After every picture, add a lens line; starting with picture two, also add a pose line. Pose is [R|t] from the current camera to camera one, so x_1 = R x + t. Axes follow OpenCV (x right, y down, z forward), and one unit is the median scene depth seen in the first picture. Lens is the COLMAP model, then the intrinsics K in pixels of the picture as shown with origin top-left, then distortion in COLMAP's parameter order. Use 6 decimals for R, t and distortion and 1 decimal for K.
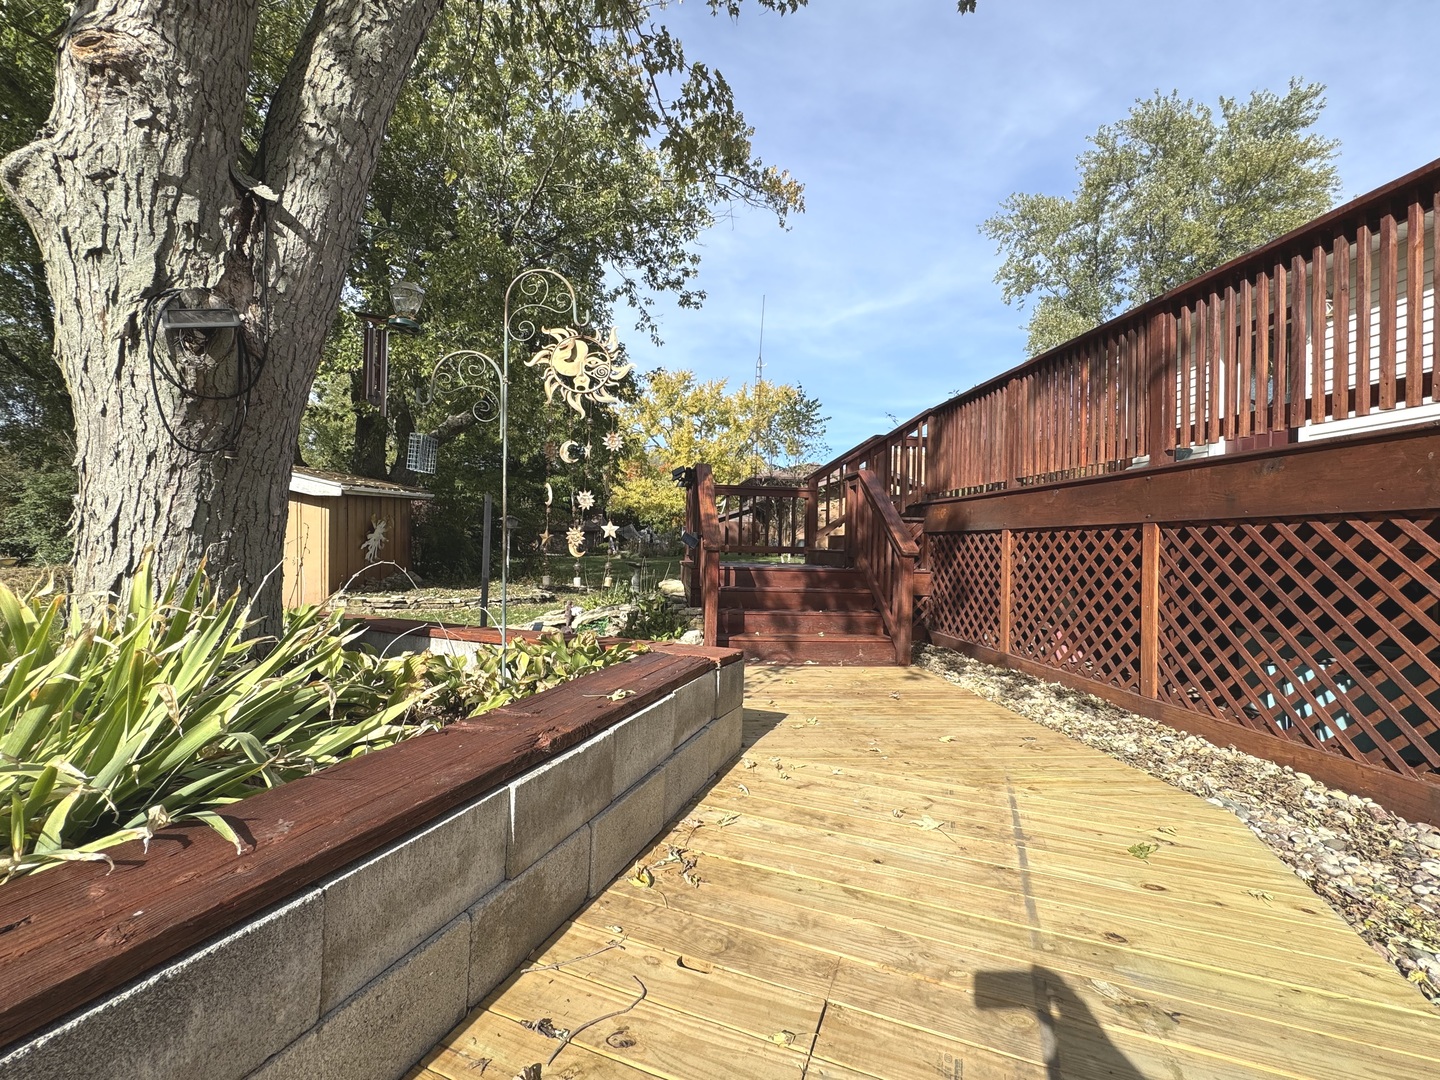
lens RADIAL K [[613.6, 0, 723.5], [0, 613.6, 540.4], [0, 0, 1]] dist [-0.002035, 0.000495]
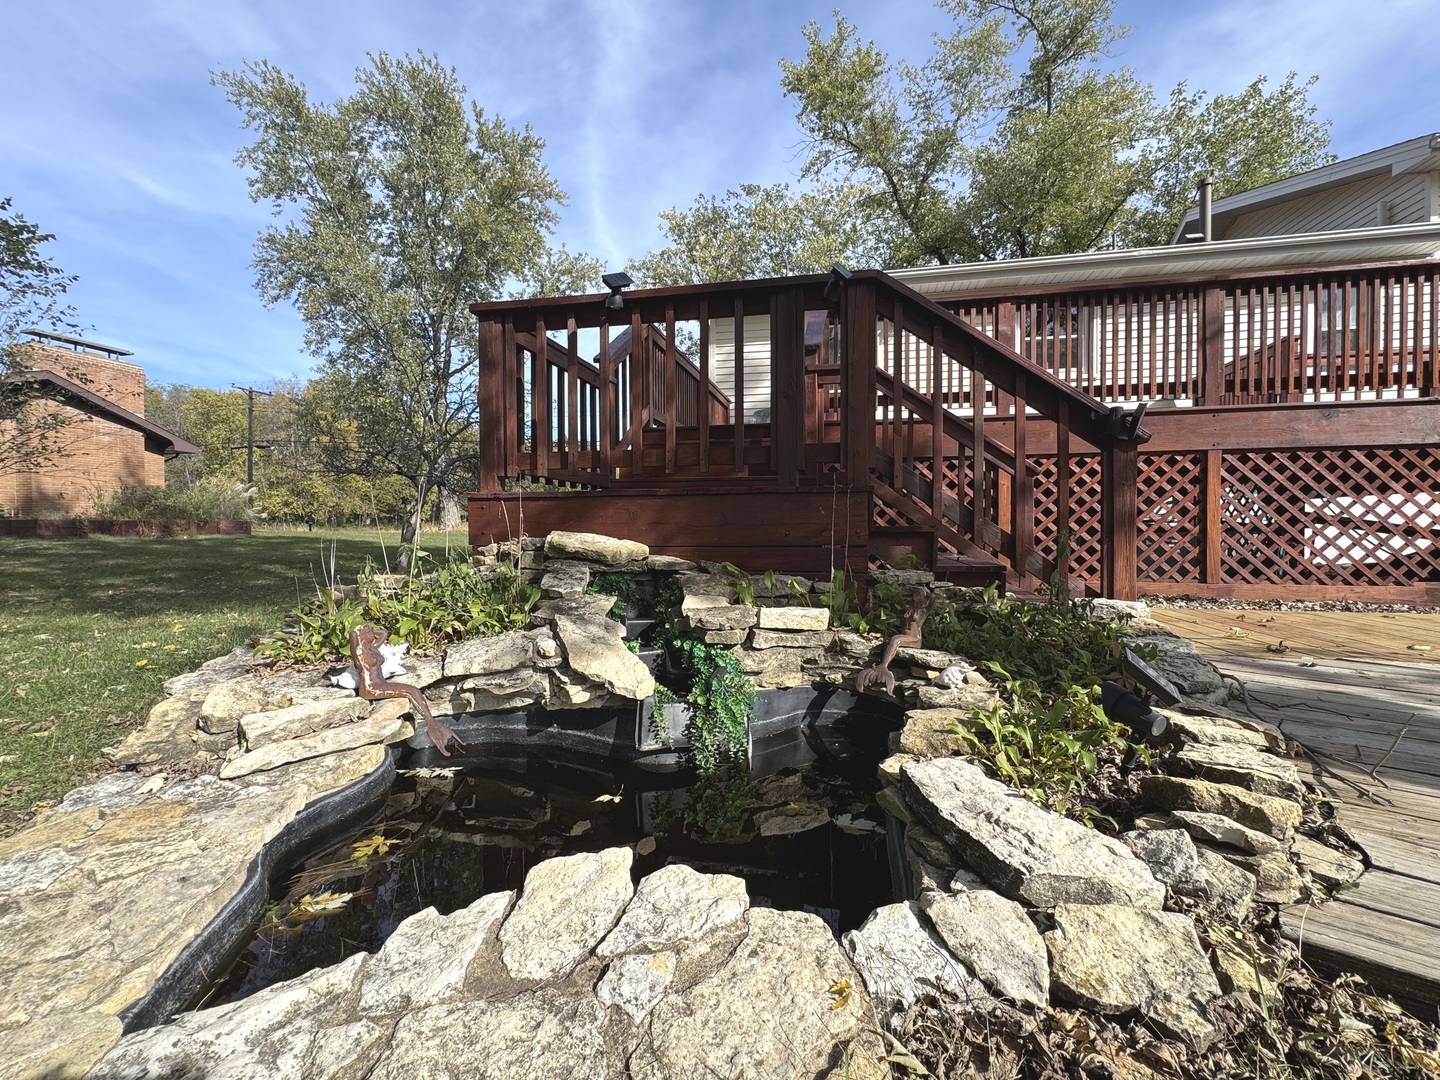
lens RADIAL K [[613.6, 0, 715.8], [0, 613.6, 536.2], [0, 0, 1]] dist [-0.002035, 0.000495]
pose [[0.313462, -0.037169, 0.948873, -1.208762], [0.000550, 0.999241, 0.038960, 0.144053], [-0.949601, -0.011691, 0.313244, 2.232168]]
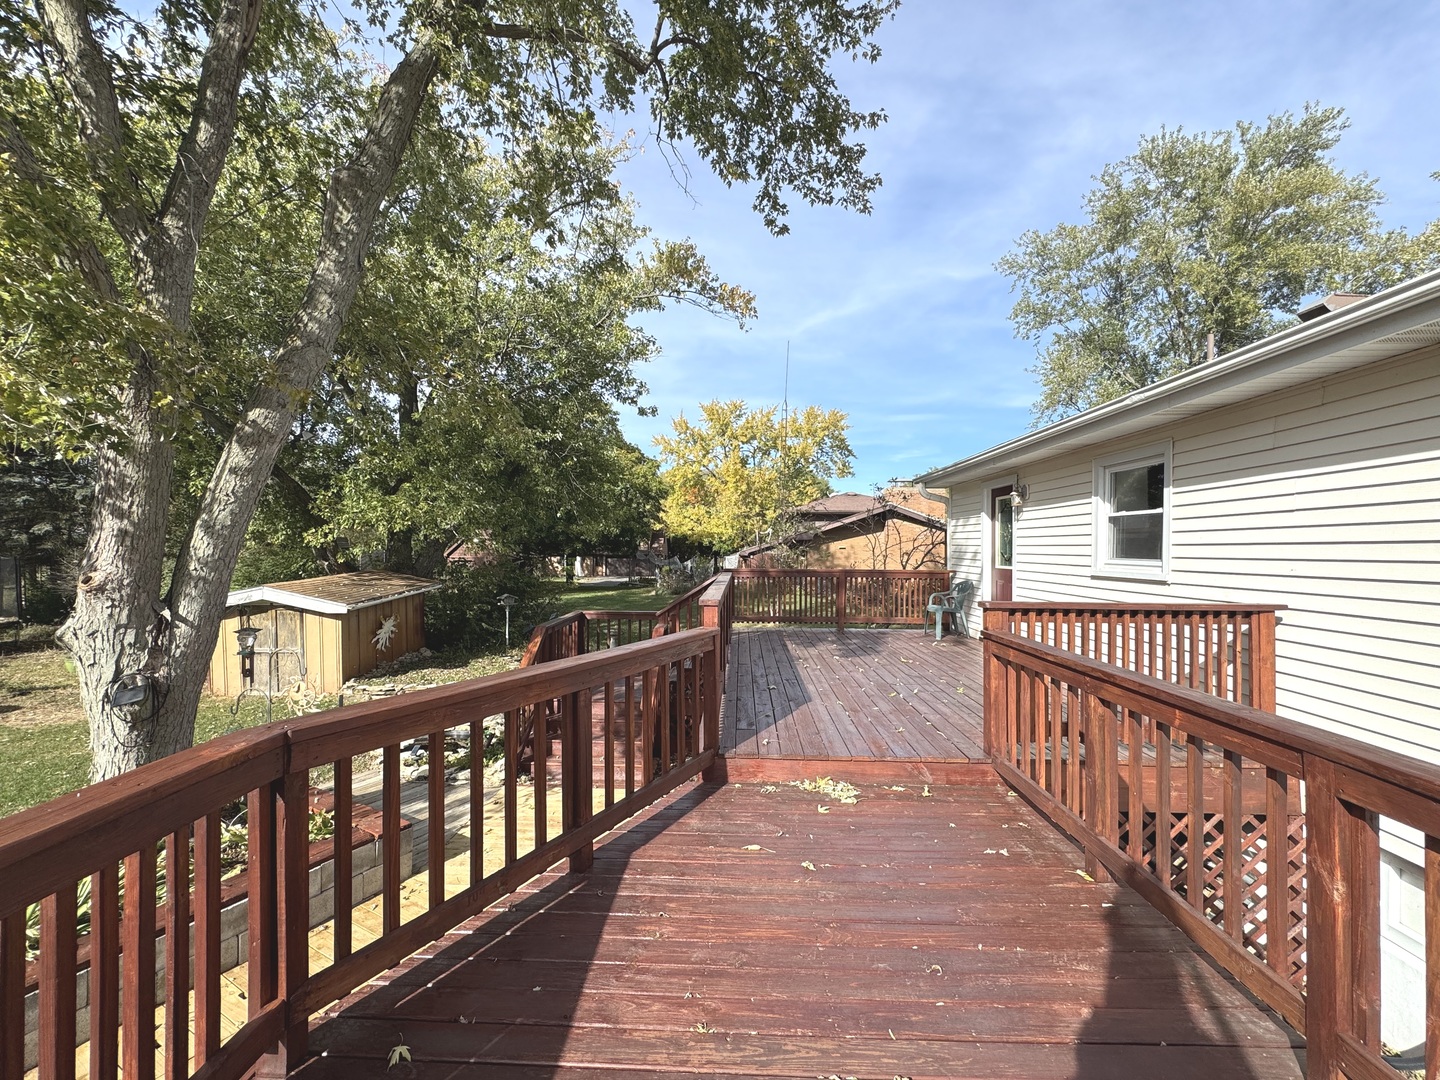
lens RADIAL K [[613.6, 0, 723.3], [0, 613.6, 543.2], [0, 0, 1]] dist [-0.002035, 0.000495]
pose [[0.988941, -0.017561, -0.147264, 1.376737], [0.017635, 0.999844, -0.000804, -0.714934], [0.147255, -0.001801, 0.989097, -0.769593]]
